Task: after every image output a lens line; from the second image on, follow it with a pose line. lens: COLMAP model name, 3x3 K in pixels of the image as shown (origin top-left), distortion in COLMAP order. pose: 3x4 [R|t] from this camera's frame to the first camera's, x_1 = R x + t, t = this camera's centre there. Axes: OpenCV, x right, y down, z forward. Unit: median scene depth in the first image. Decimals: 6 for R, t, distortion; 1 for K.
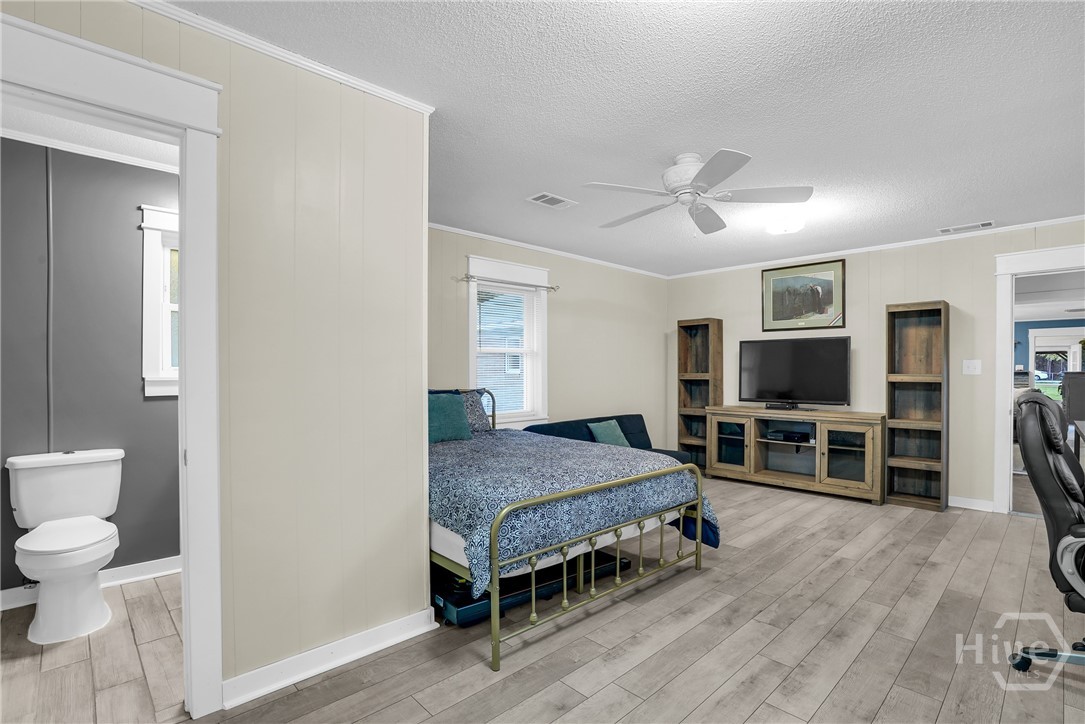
lens RADIAL K [[512.9, 0, 545.7], [0, 512.9, 356.8], [0, 0, 1]] dist [-0.059288, 0.024696]
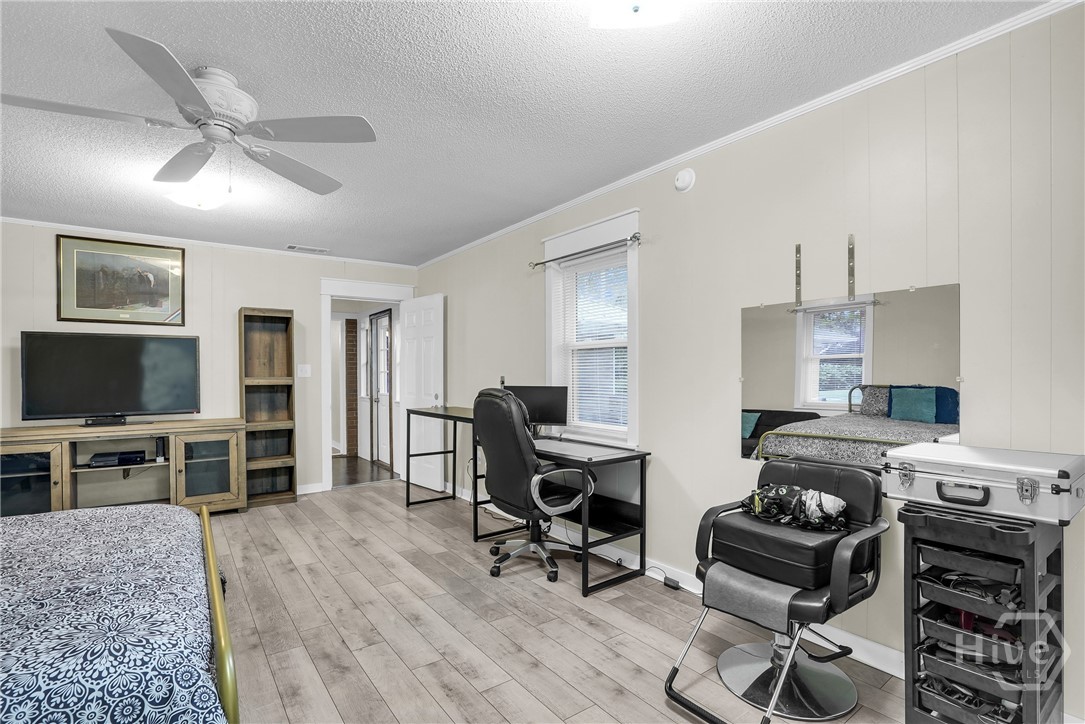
lens RADIAL K [[512.9, 0, 545.7], [0, 512.9, 356.8], [0, 0, 1]] dist [-0.059288, 0.024696]
pose [[0.121330, 0.028848, 0.992193, -0.238421], [-0.020575, 0.999436, -0.026543, 0.008037], [-0.992399, -0.017194, 0.121855, 0.299220]]
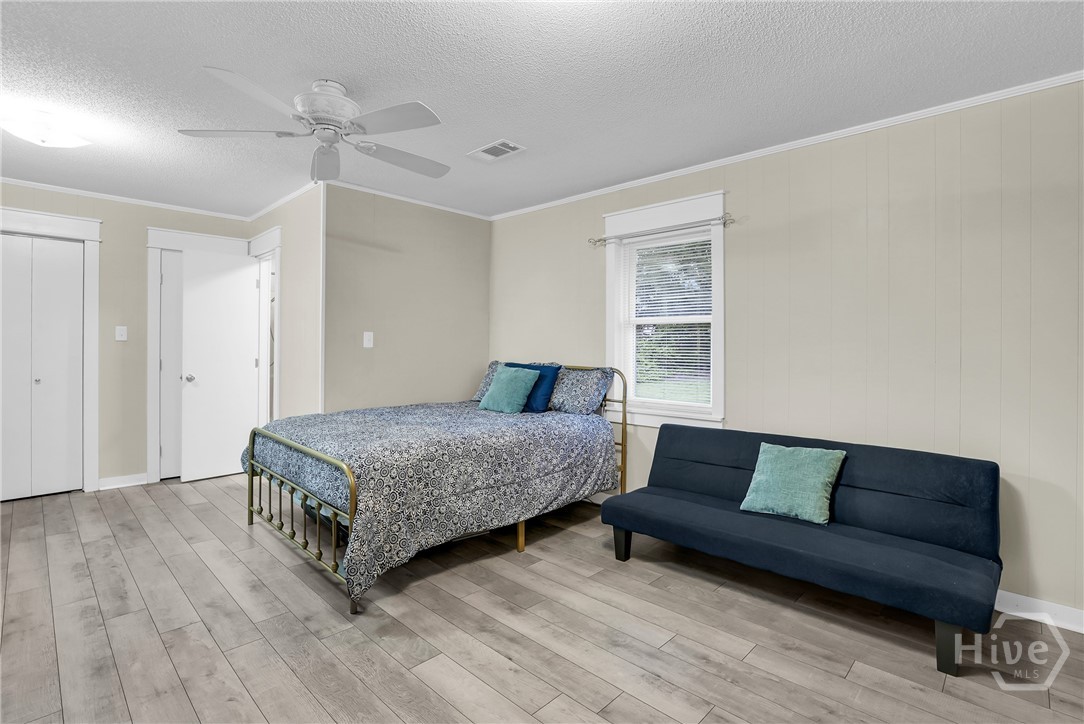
lens RADIAL K [[512.3, 0, 542.0], [0, 512.3, 362.0], [0, 0, 1]] dist [-0.043768, 0.011048]
pose [[0.040348, 0.027992, -0.998794, 0.698021], [0.018474, 0.999416, 0.028756, 0.027632], [0.999015, -0.019612, 0.039808, 0.843717]]
